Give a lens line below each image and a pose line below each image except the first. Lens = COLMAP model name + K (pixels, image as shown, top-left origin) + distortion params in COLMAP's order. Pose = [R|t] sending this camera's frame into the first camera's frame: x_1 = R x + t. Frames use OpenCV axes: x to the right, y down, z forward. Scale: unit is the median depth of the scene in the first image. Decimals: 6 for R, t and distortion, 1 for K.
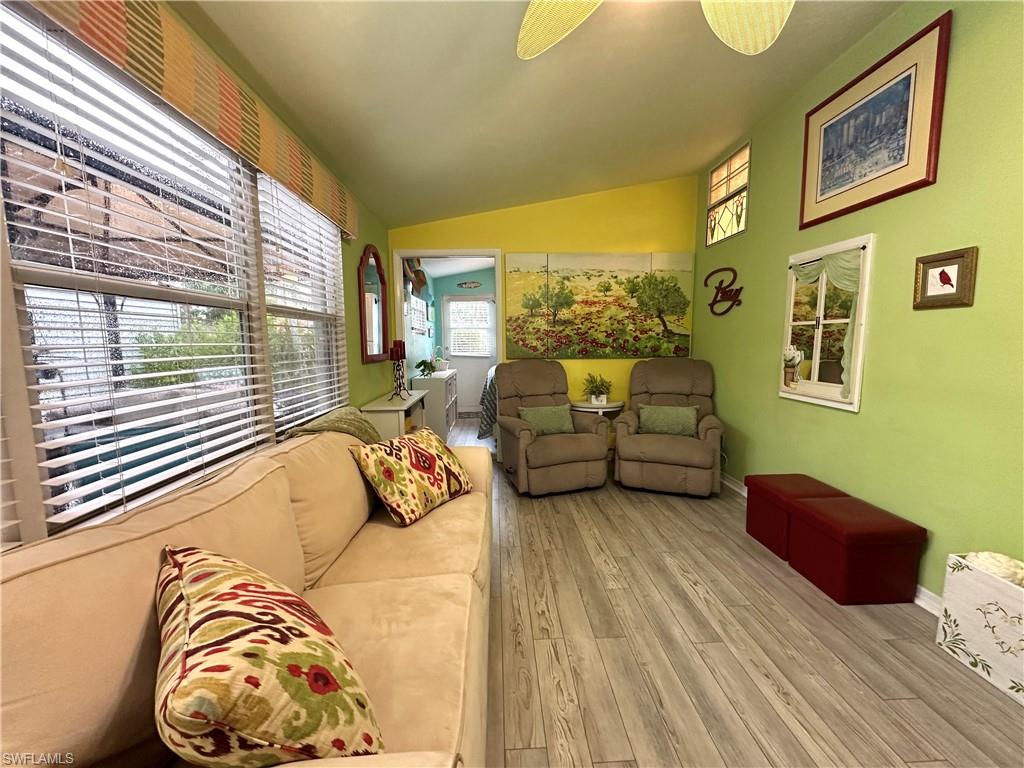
lens RADIAL K [[408.4, 0, 511.5], [0, 408.4, 385.1], [0, 0, 1]] dist [-0.005745, 0.001103]
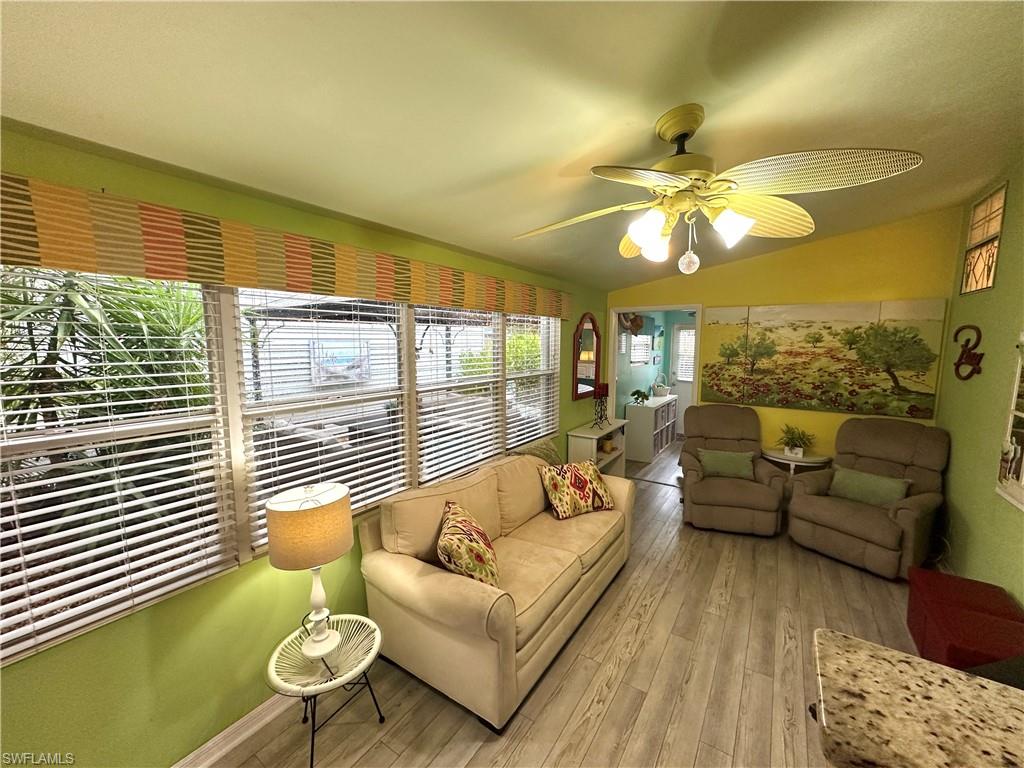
lens RADIAL K [[408.4, 0, 512.4], [0, 408.4, 385.9], [0, 0, 1]] dist [-0.005745, 0.001103]
pose [[0.810871, 0.079088, -0.579856, 0.259783], [-0.075771, 0.996674, 0.029980, -0.120893], [0.580299, 0.019626, 0.814167, -0.249993]]
